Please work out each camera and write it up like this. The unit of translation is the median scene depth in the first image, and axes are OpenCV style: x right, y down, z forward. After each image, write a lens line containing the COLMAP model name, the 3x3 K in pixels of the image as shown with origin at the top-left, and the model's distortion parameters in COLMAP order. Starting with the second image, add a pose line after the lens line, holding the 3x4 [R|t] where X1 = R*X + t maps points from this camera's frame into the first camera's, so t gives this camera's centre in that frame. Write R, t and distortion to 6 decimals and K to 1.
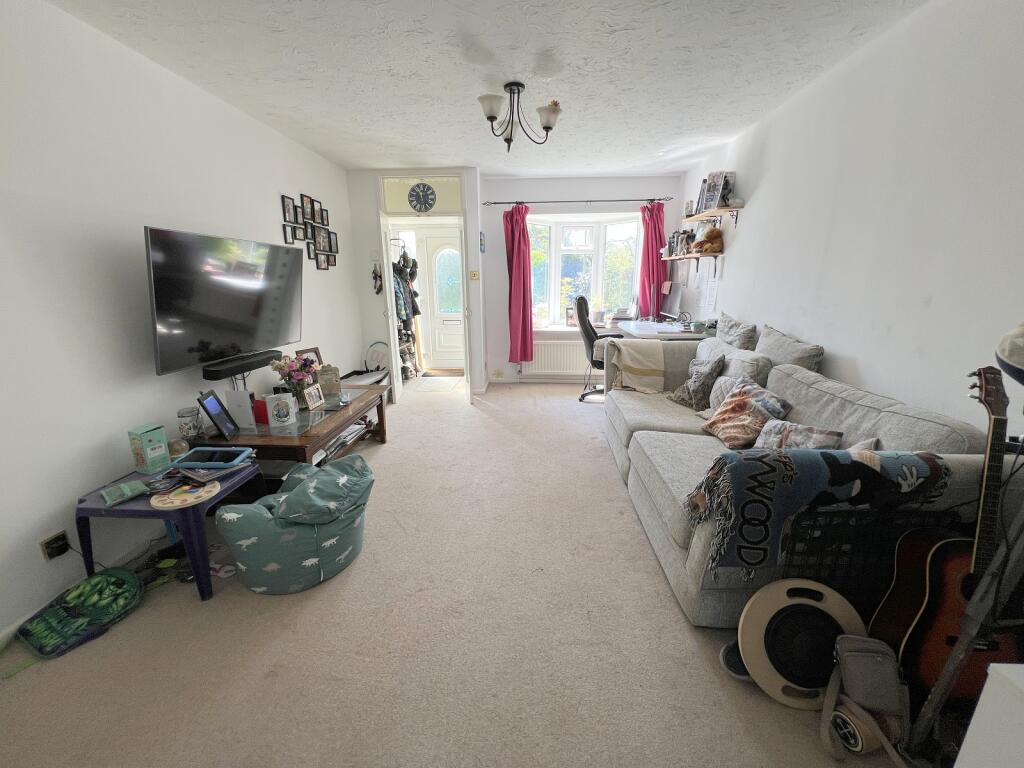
lens RADIAL K [[407.6, 0, 512.0], [0, 407.6, 384.0], [0, 0, 1]] dist [-0.002272, -0.000068]
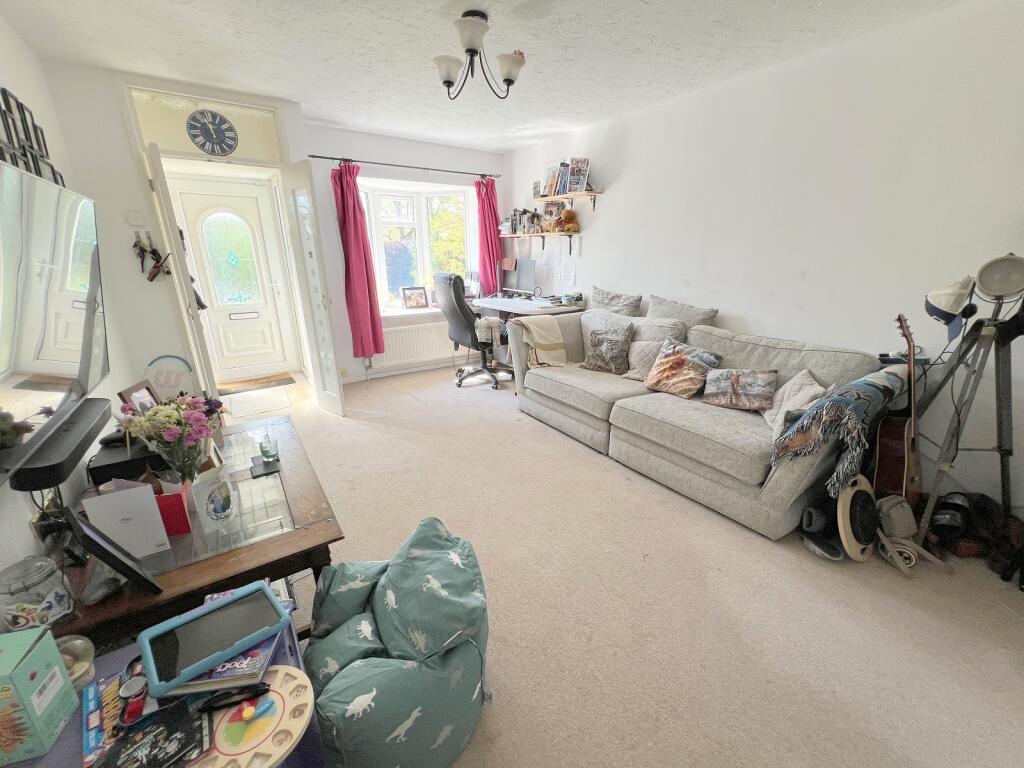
lens RADIAL K [[407.6, 0, 512.0], [0, 407.6, 384.0], [0, 0, 1]] dist [-0.002272, -0.000068]
pose [[0.787773, -0.185664, 0.587318, -0.376469], [0.151373, 0.982605, 0.107585, -0.061834], [-0.597076, 0.004151, 0.802174, 0.213204]]
